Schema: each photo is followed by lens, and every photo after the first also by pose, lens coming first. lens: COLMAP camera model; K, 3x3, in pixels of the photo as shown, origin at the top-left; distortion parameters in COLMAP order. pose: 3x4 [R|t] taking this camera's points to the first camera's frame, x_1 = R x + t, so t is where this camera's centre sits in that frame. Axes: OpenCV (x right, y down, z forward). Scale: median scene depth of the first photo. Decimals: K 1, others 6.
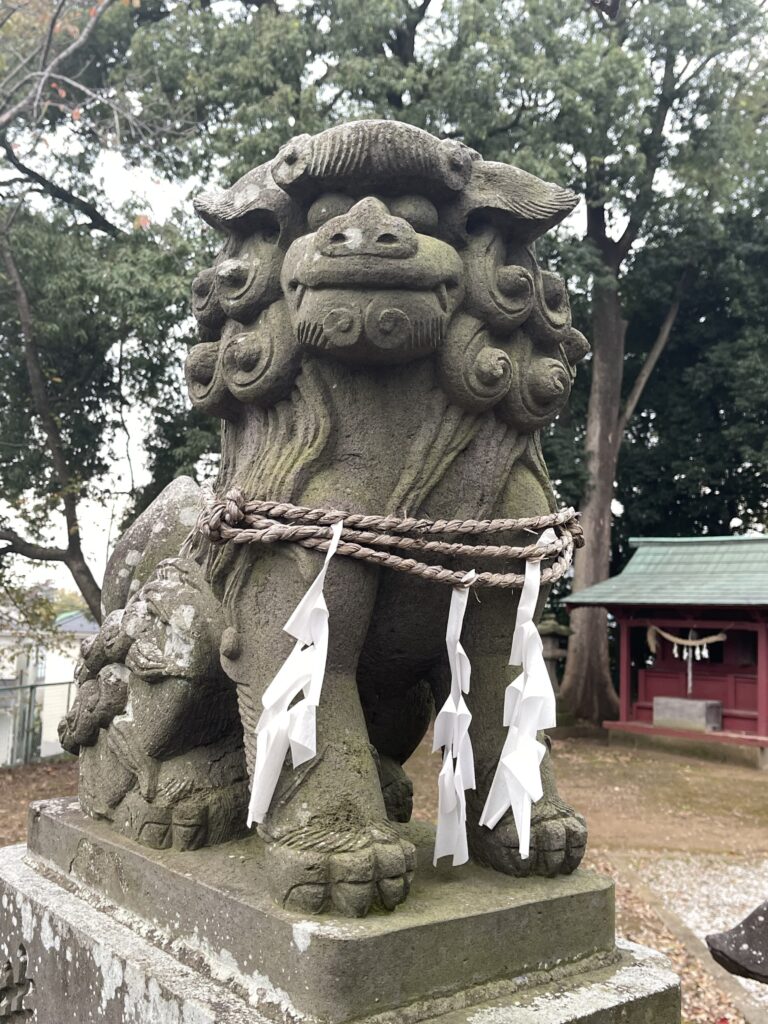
lens RADIAL K [[1013.2, 0, 363.2], [0, 1013.2, 527.3], [0, 0, 1]] dist [0.035550, 0.000000]
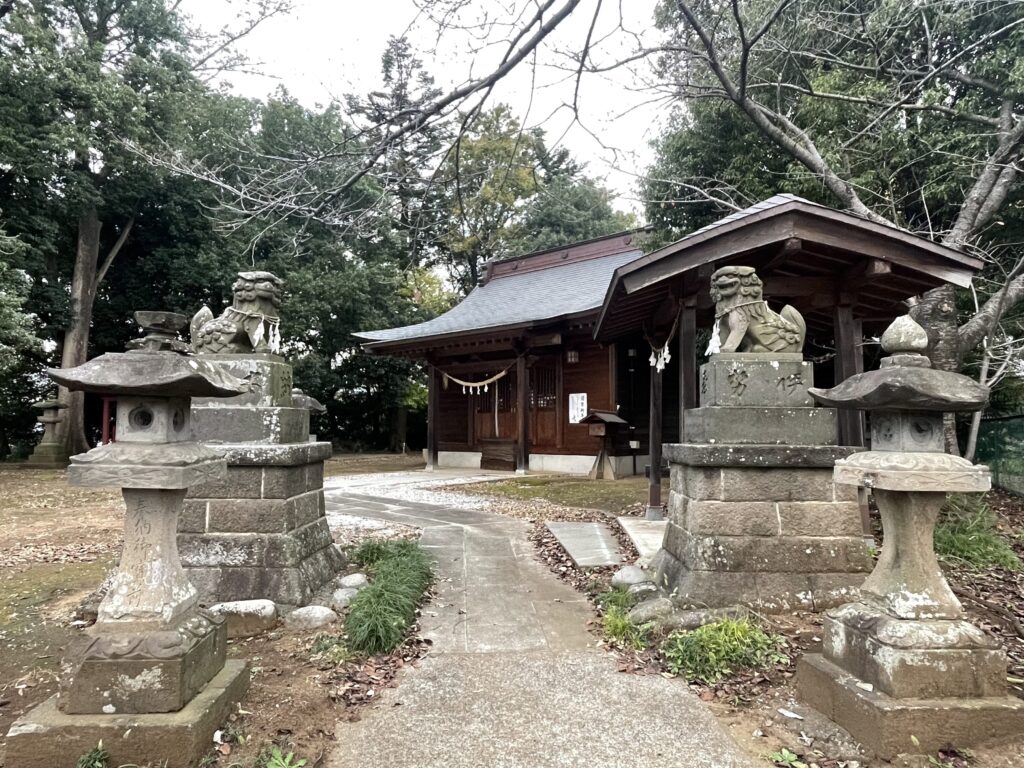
lens RADIAL K [[631.8, 0, 505.6], [0, 631.8, 390.7], [0, 0, 1]] dist [0.001402, -0.004588]
pose [[0.629473, 0.015314, 0.776872, -0.170354], [-0.049257, 0.998581, 0.020226, 0.024938], [-0.775460, -0.050998, 0.629334, -0.241862]]
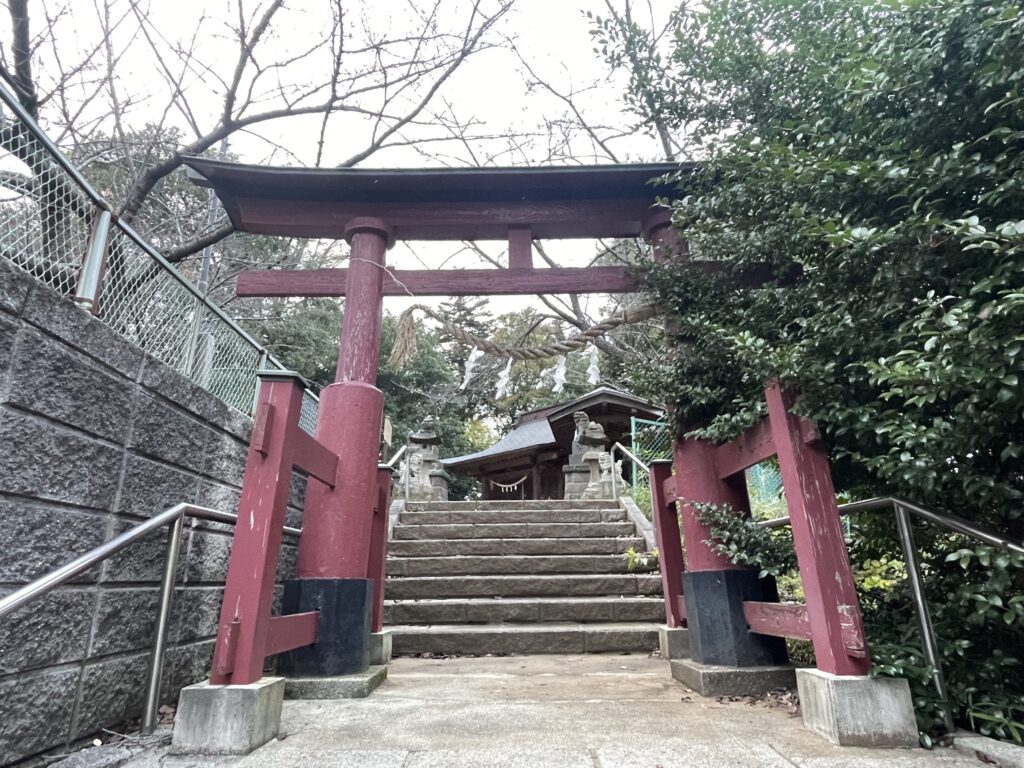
lens RADIAL K [[592.5, 0, 512.1], [0, 592.5, 380.9], [0, 0, 1]] dist [-0.006844, 0.003351]
pose [[0.681787, 0.188571, 0.706829, -0.598003], [-0.026657, 0.971969, -0.233594, 0.137749], [-0.731065, 0.140420, 0.667702, -0.684594]]
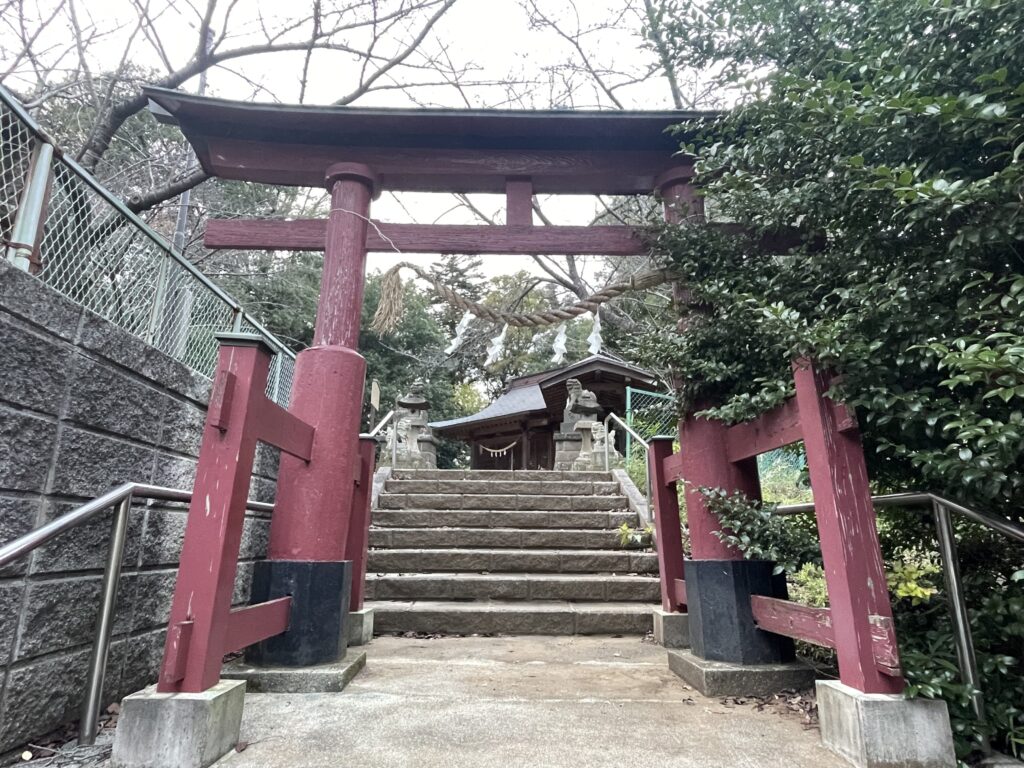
lens RADIAL K [[592.5, 0, 511.4], [0, 592.5, 382.1], [0, 0, 1]] dist [-0.006844, 0.003351]
pose [[0.667094, 0.159673, 0.727661, -0.582587], [-0.047873, 0.983930, -0.172019, 0.130045], [-0.743434, 0.079917, 0.664018, -0.667651]]
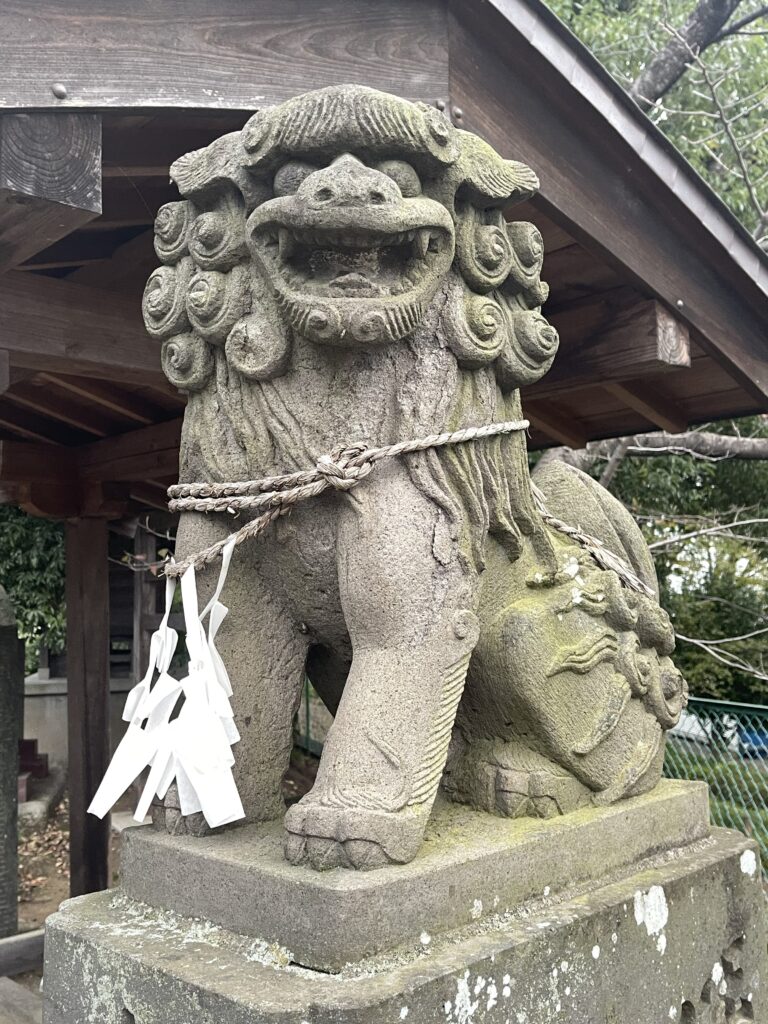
lens RADIAL K [[1013.2, 0, 374.8], [0, 1013.2, 521.5], [0, 0, 1]] dist [0.035550, 0.000000]
pose [[-0.135695, 0.049429, 0.989517, 0.086165], [-0.067736, 0.995955, -0.059040, -0.007913], [-0.988432, -0.075038, -0.131798, -0.121445]]
